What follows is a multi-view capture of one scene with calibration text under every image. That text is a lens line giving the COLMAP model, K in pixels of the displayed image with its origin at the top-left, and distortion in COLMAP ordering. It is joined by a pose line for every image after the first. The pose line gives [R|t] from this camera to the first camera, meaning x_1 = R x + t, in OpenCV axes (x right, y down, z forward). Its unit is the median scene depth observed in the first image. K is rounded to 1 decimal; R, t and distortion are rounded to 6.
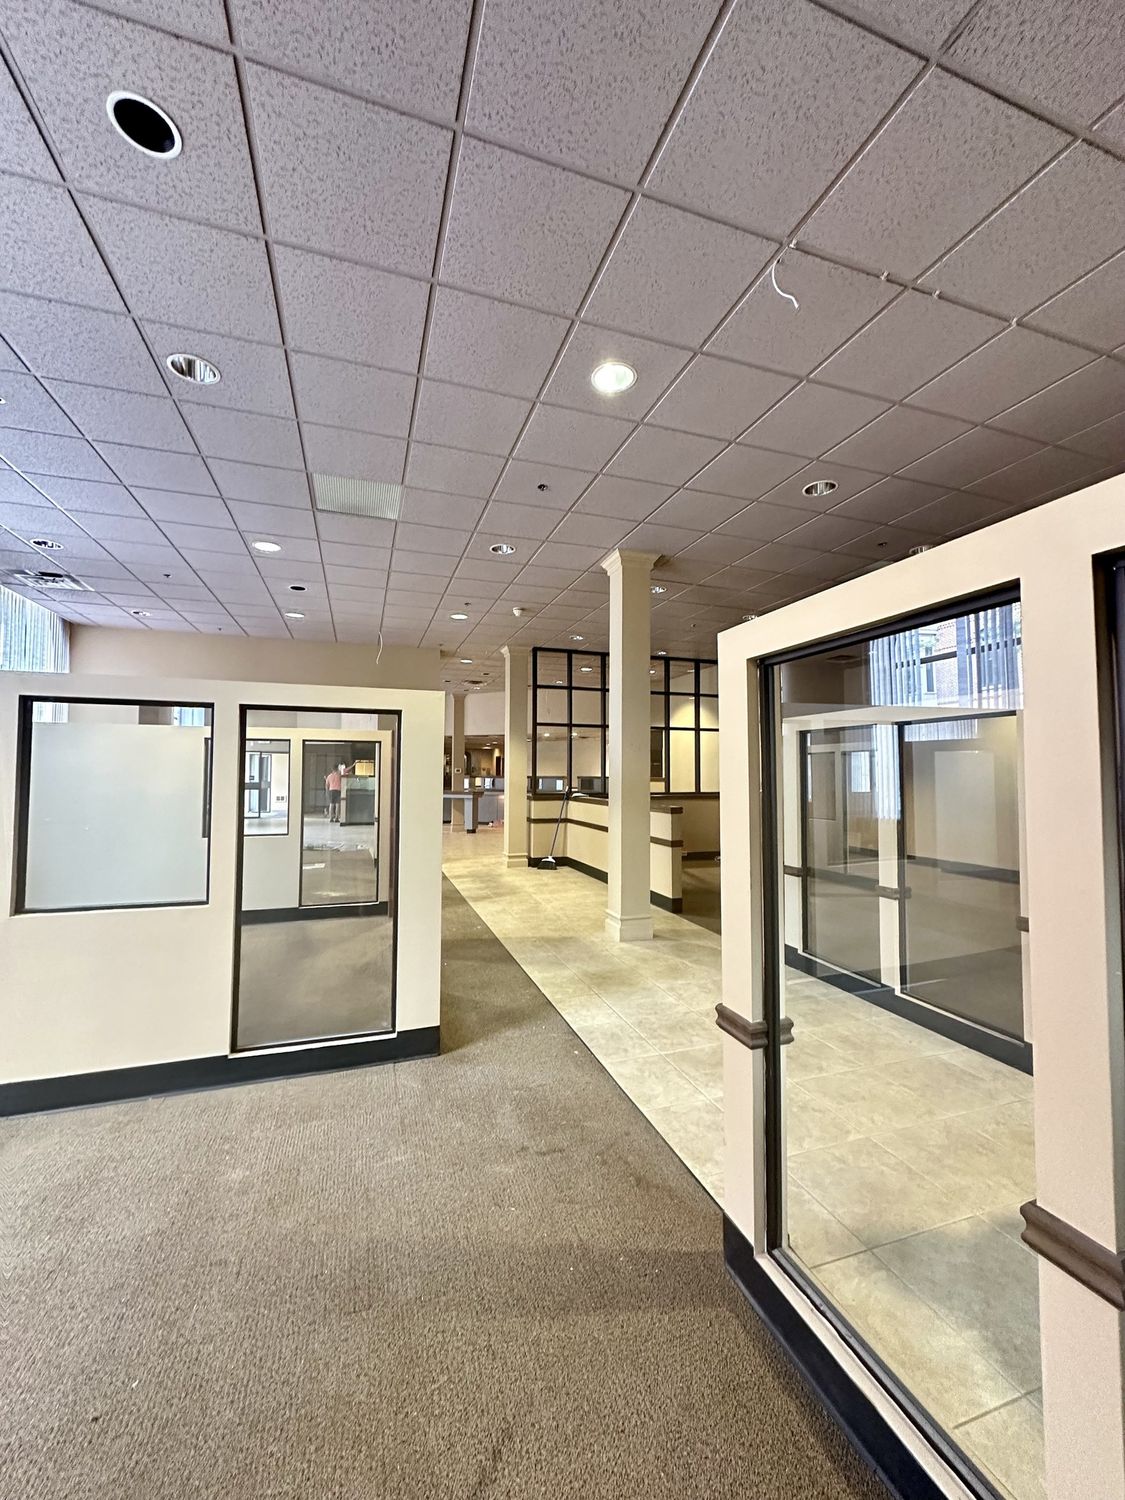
lens RADIAL K [[599.6, 0, 562.5], [0, 599.6, 750.0], [0, 0, 1]] dist [-0.000967, -0.000037]
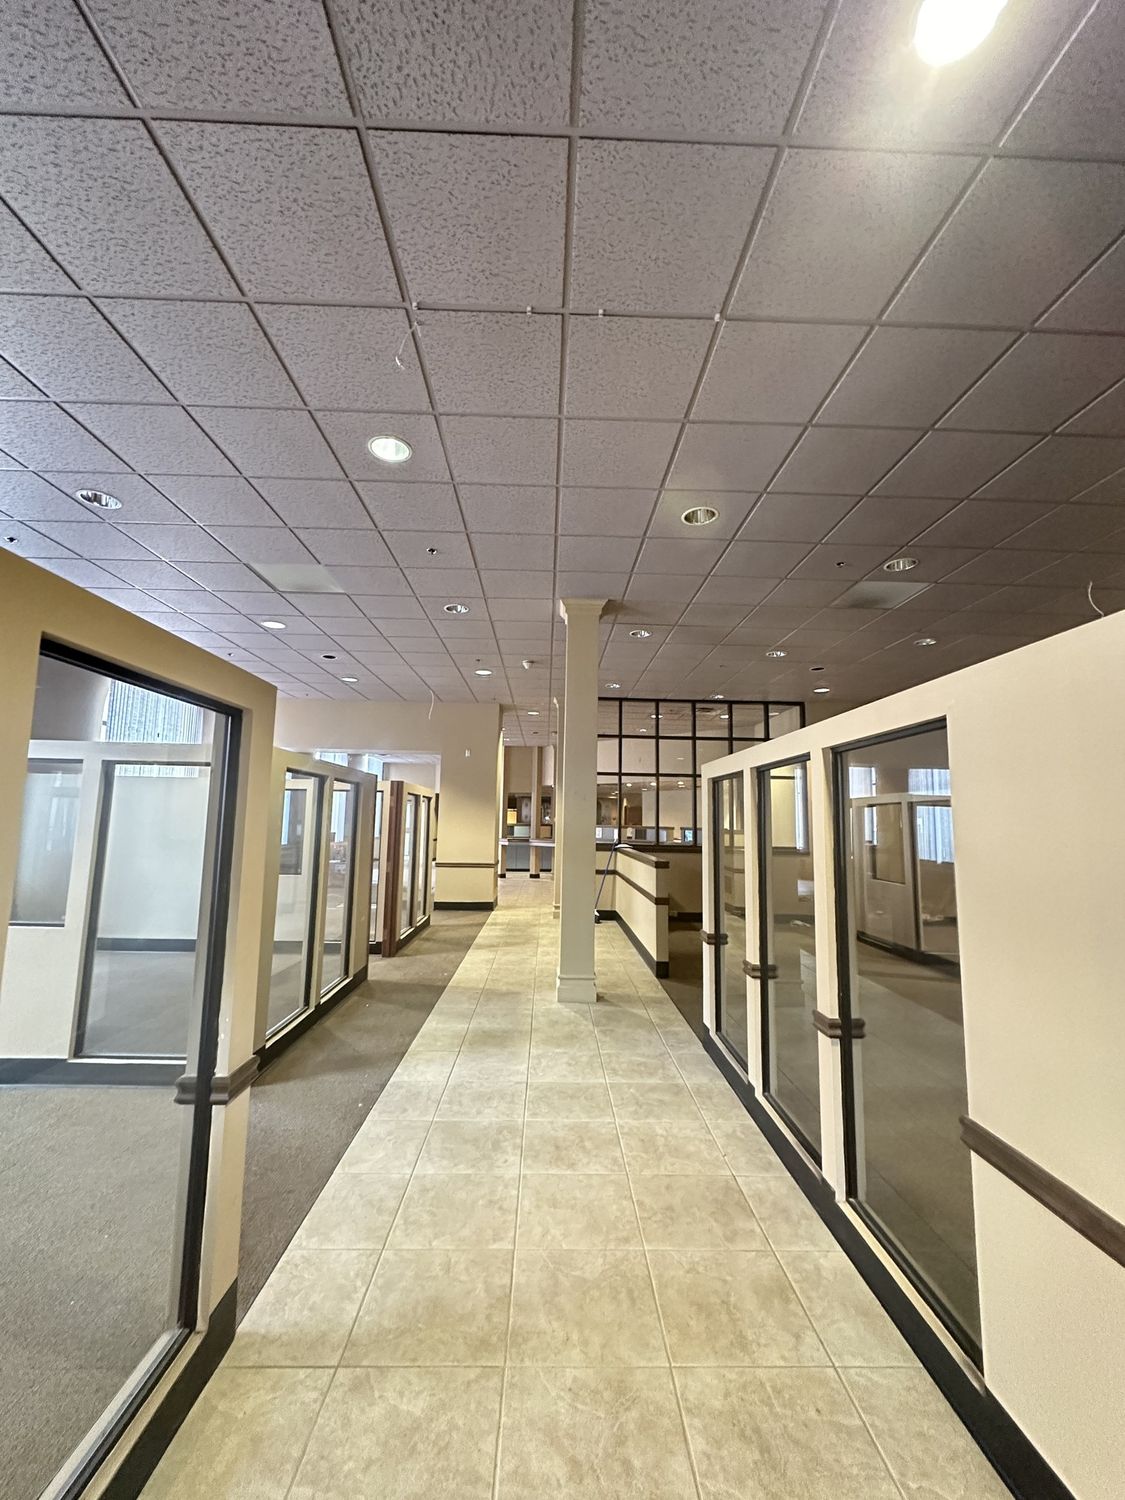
lens RADIAL K [[599.6, 0, 562.5], [0, 599.6, 750.0], [0, 0, 1]] dist [-0.000967, -0.000037]
pose [[0.955086, -0.021830, -0.295523, 0.433040], [-0.002917, 0.996542, -0.083040, 0.001322], [0.296314, 0.080172, 0.951720, 0.074317]]
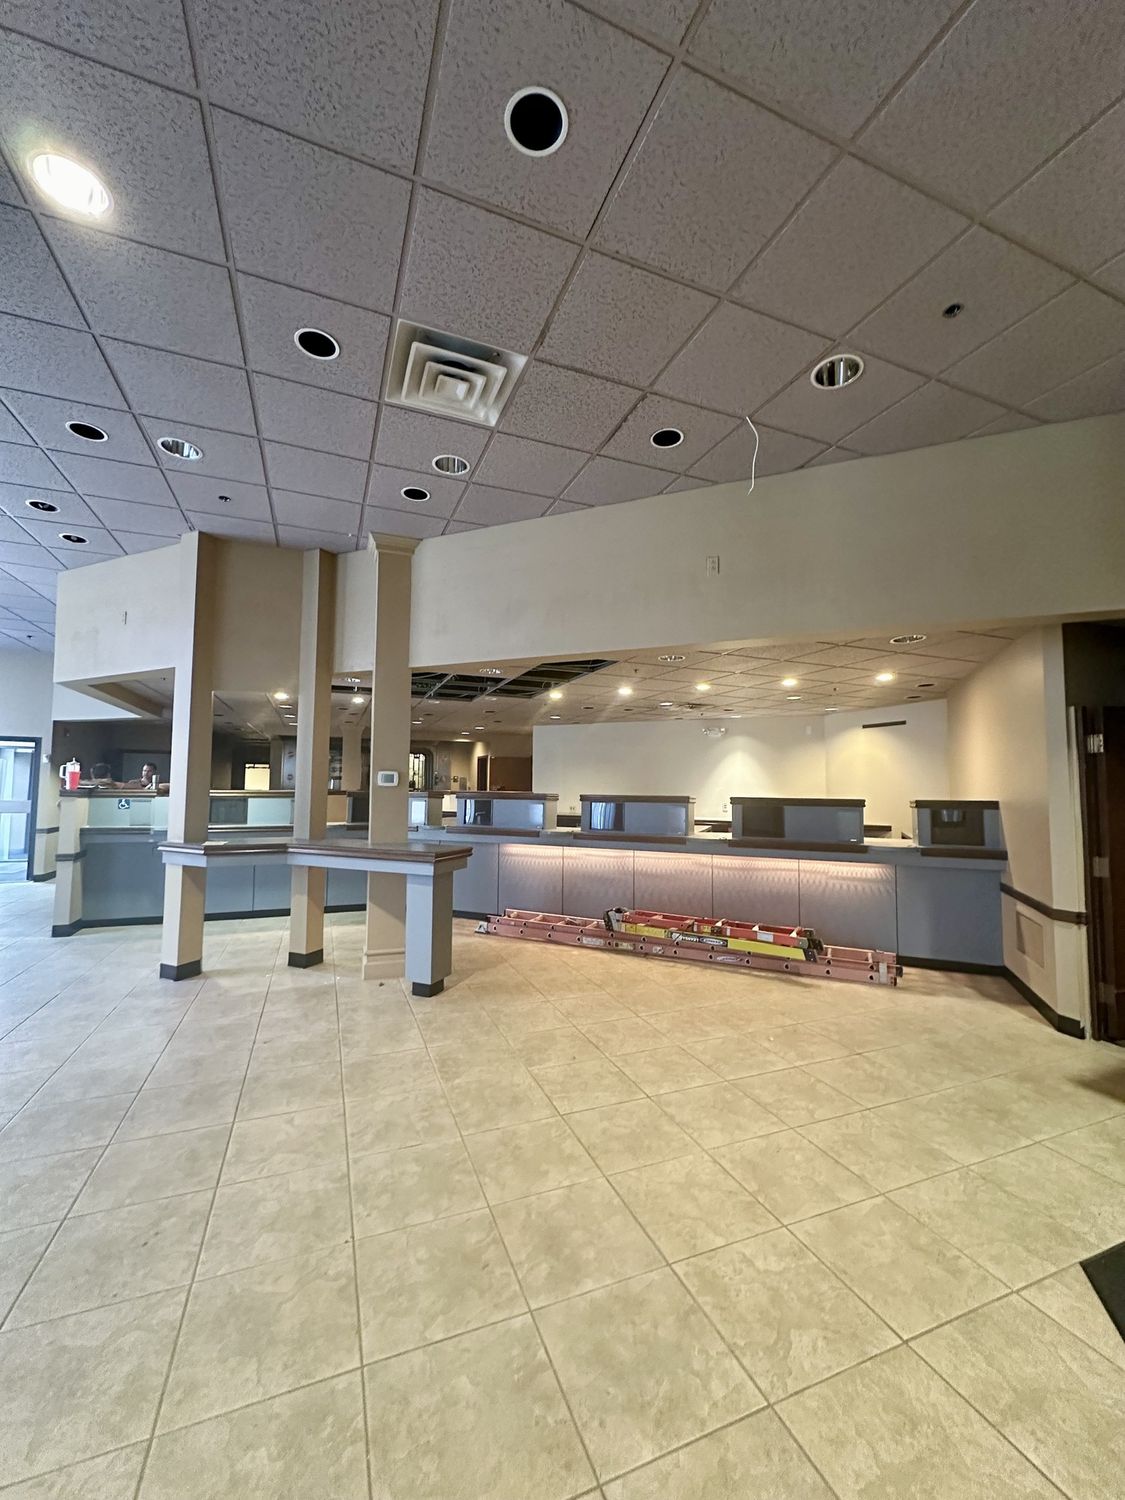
lens RADIAL K [[599.6, 0, 562.5], [0, 599.6, 750.0], [0, 0, 1]] dist [-0.000967, -0.000037]
pose [[0.998200, 0.011210, 0.058916, -0.321611], [-0.009767, 0.999647, -0.024717, 0.087019], [-0.059172, 0.024097, 0.997957, 2.151244]]
